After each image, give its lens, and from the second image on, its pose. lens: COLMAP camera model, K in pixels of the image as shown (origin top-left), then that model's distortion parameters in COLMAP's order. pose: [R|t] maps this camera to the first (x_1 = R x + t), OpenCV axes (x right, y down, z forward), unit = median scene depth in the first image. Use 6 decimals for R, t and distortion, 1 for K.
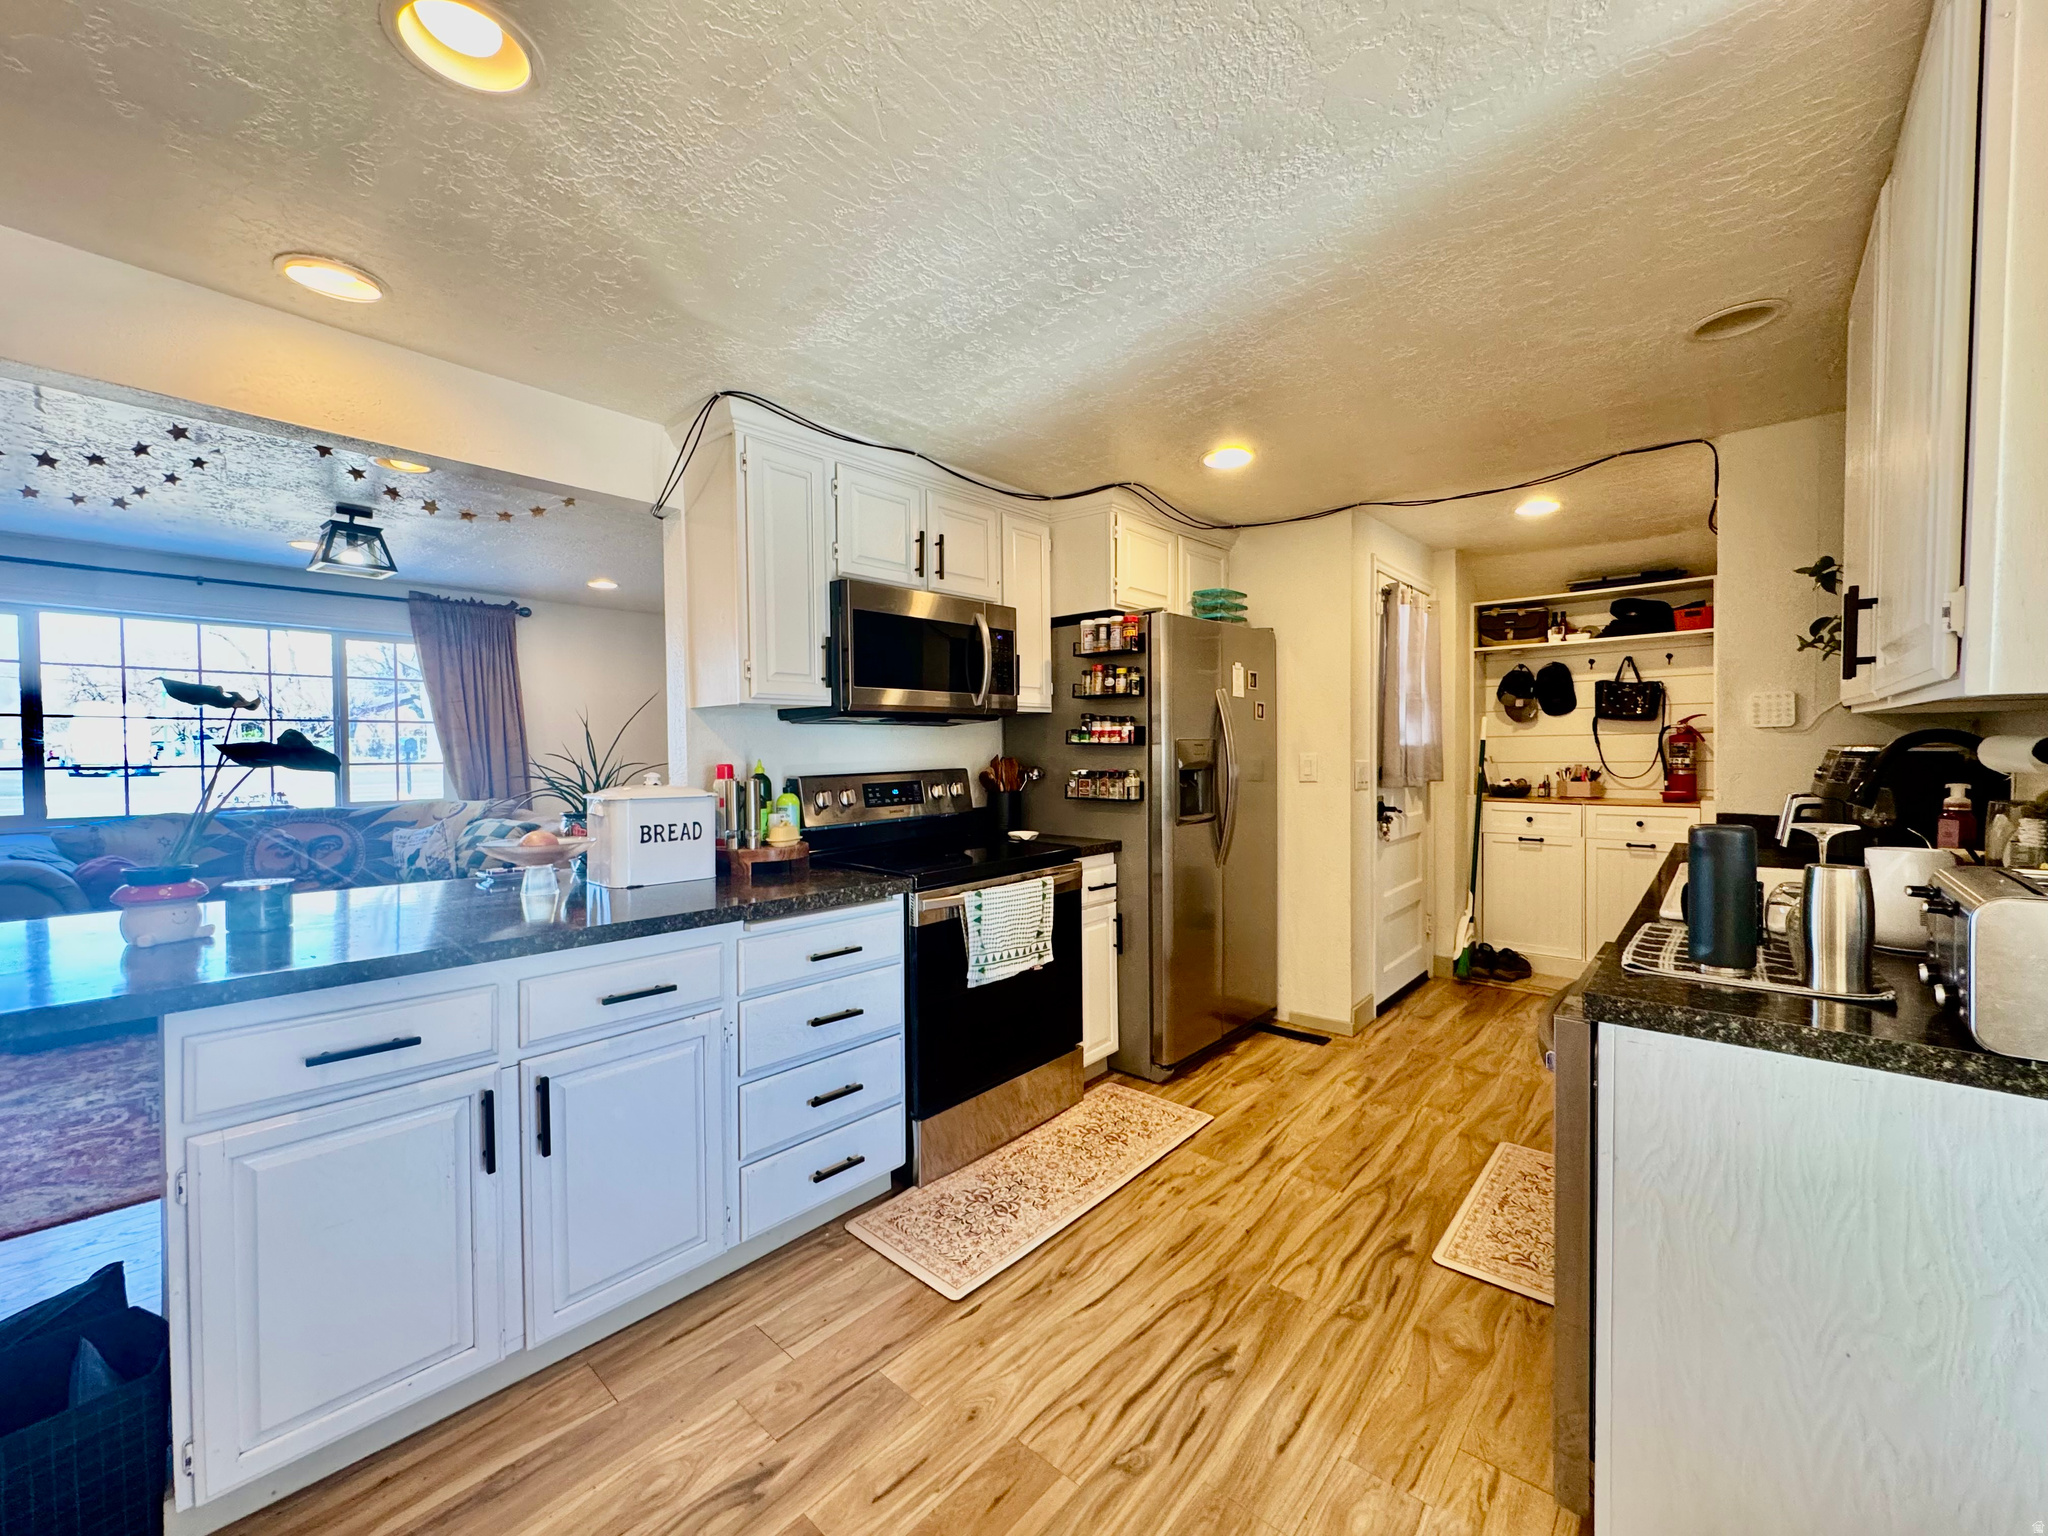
lens RADIAL K [[819.9, 0, 1019.7], [0, 819.9, 763.1], [0, 0, 1]] dist [-0.003092, 0.000897]
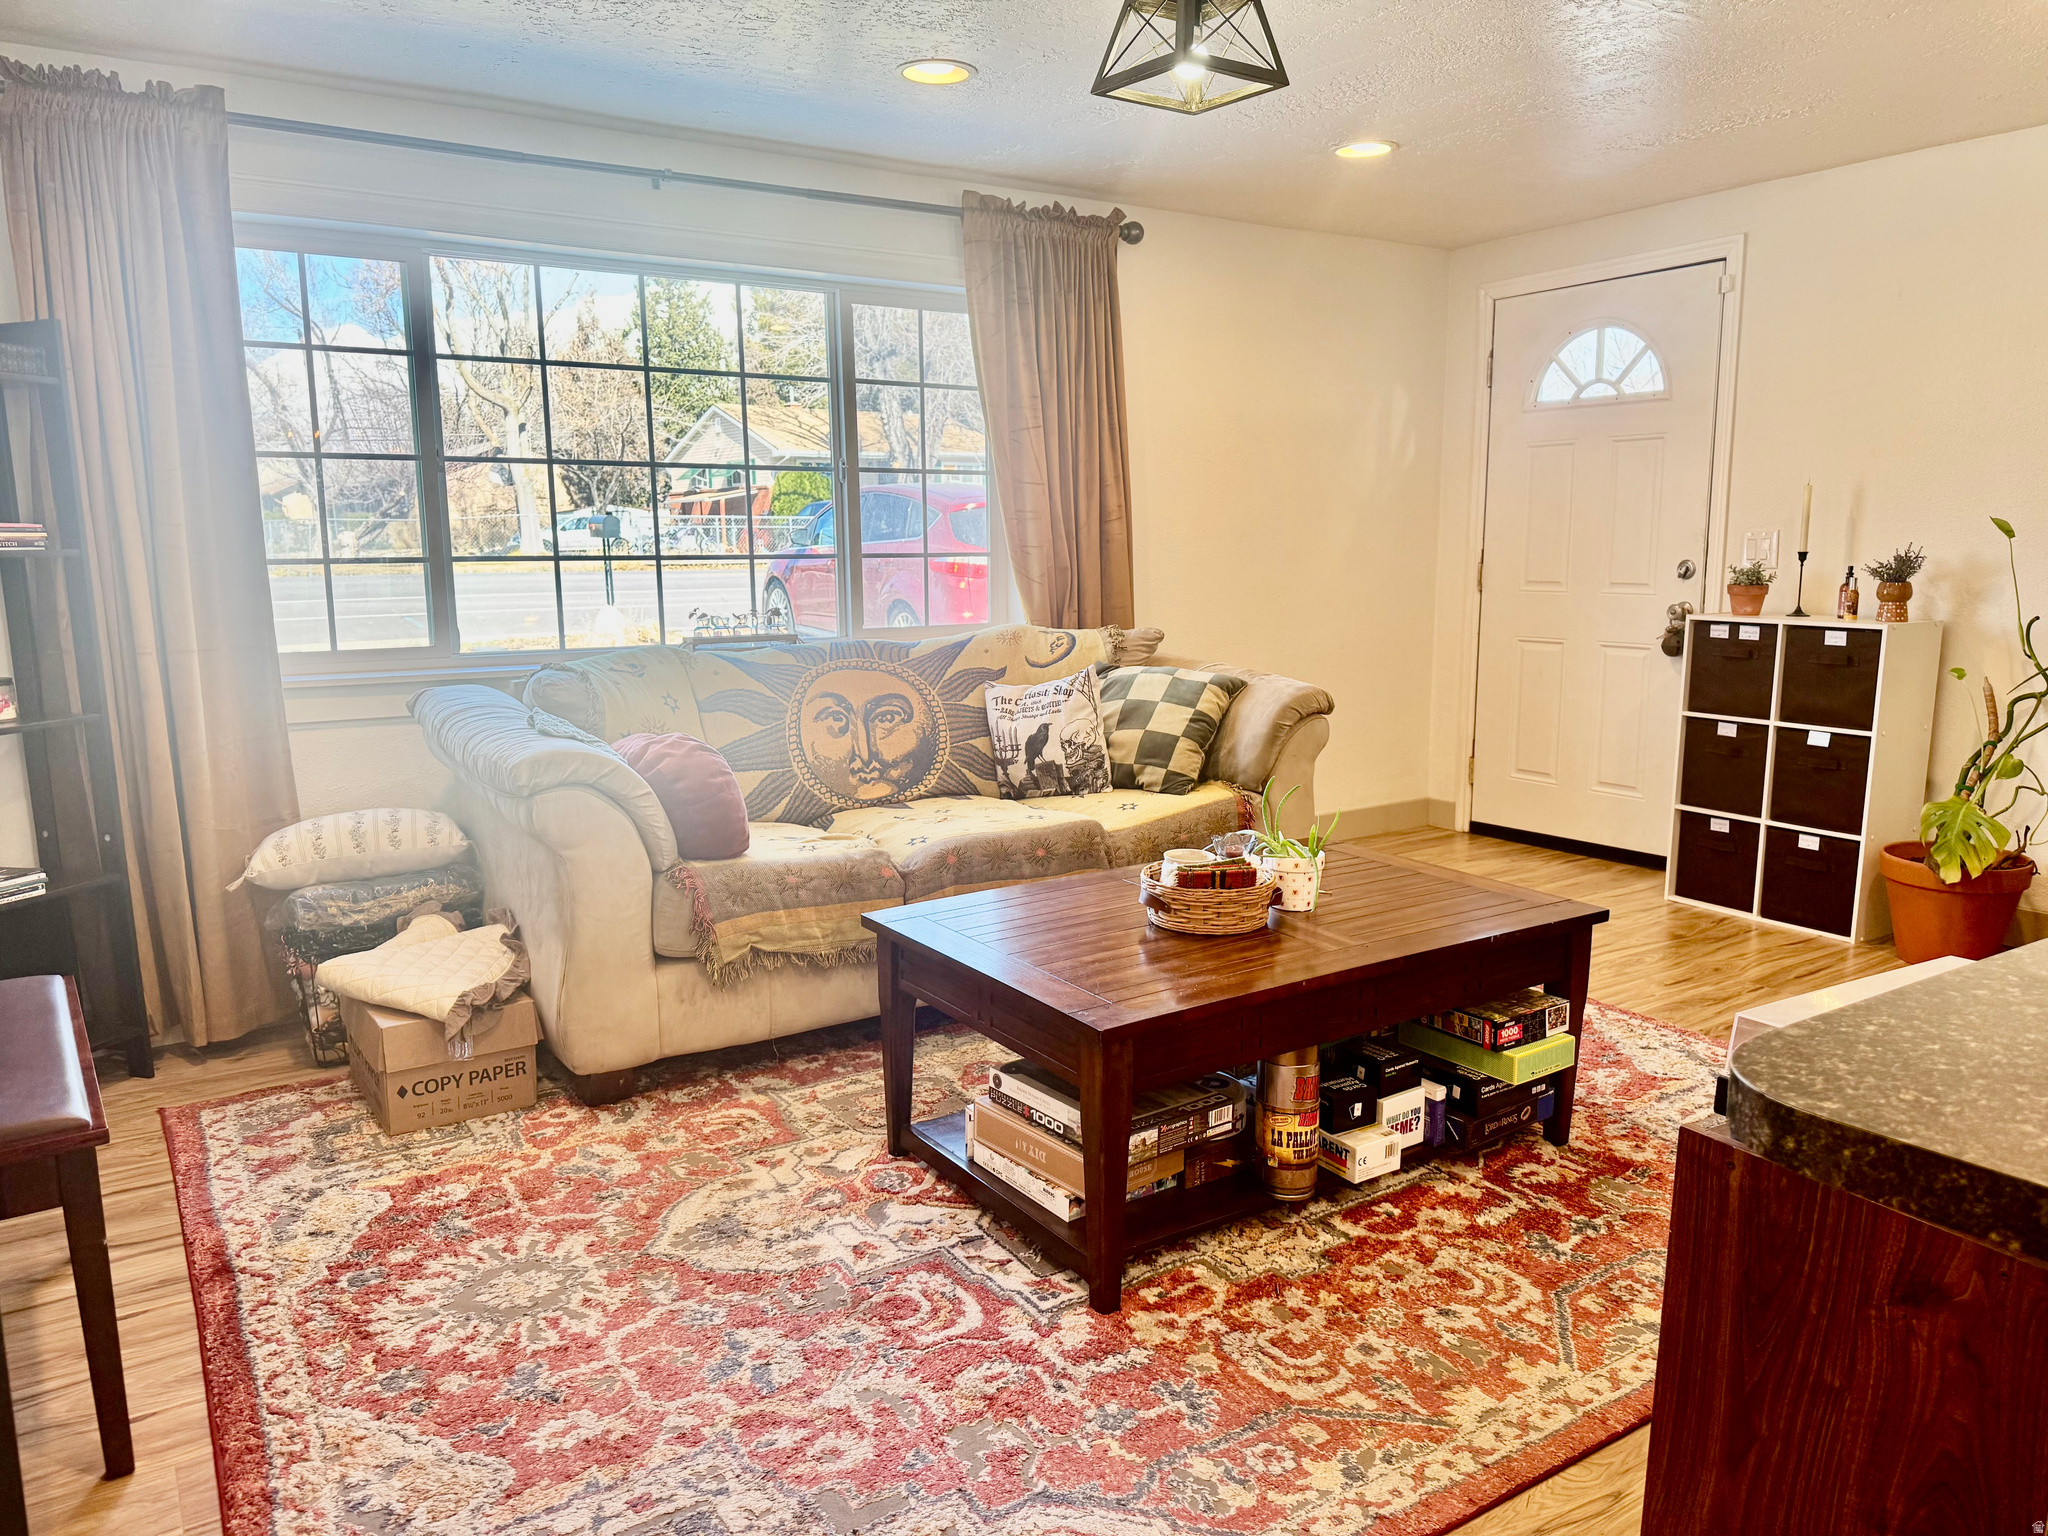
lens RADIAL K [[1415.2, 0, 1030.0], [0, 1415.2, 799.1], [0, 0, 1]] dist [0.035798, -0.046696]
pose [[0.963633, 0.041605, -0.263971, -0.765345], [0.001625, 0.986876, 0.161474, 0.015262], [0.267225, -0.156031, 0.950918, 0.250457]]
